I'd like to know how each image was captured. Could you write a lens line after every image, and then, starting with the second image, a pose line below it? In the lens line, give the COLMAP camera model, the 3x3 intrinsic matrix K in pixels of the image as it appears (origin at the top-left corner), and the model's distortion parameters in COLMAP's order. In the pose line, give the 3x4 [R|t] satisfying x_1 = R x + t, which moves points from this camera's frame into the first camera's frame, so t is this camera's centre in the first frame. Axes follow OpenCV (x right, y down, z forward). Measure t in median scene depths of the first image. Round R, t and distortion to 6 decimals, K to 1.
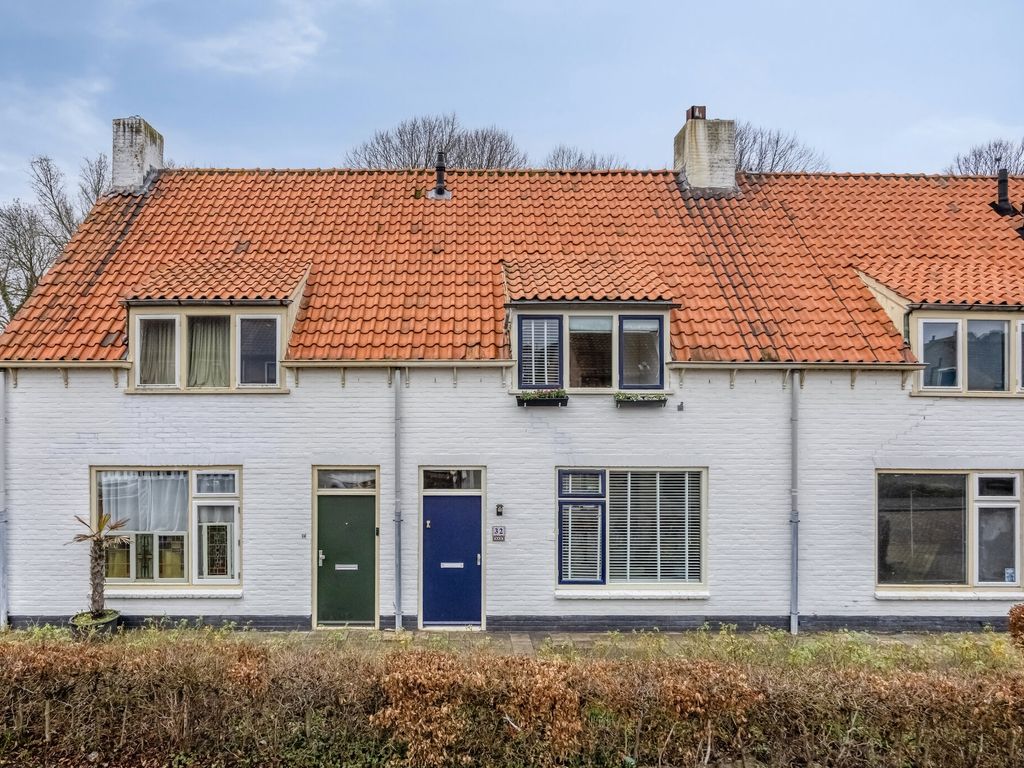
lens RADIAL K [[579.5, 0, 512.0], [0, 579.5, 384.0], [0, 0, 1]] dist [-0.011081, 0.000839]
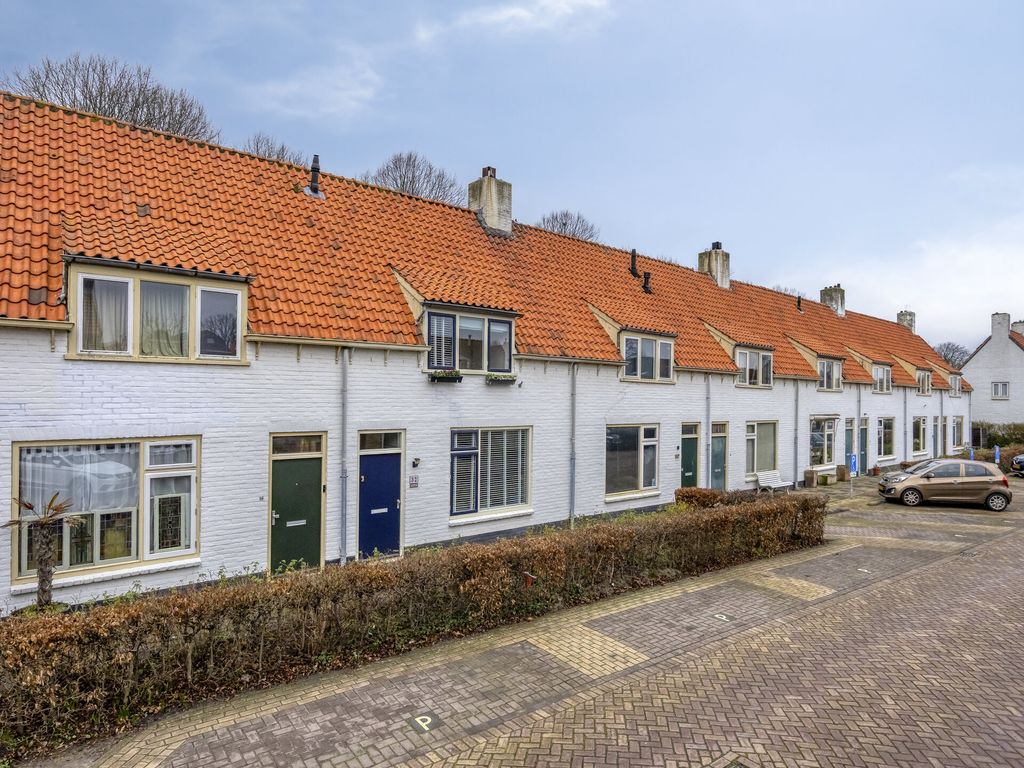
lens RADIAL K [[579.5, 0, 512.0], [0, 579.5, 384.0], [0, 0, 1]] dist [-0.011081, 0.000839]
pose [[0.774752, 0.016363, 0.632053, -0.667908], [-0.020036, 0.999798, -0.001324, 0.040541], [-0.631948, -0.011638, 0.774924, -0.125343]]
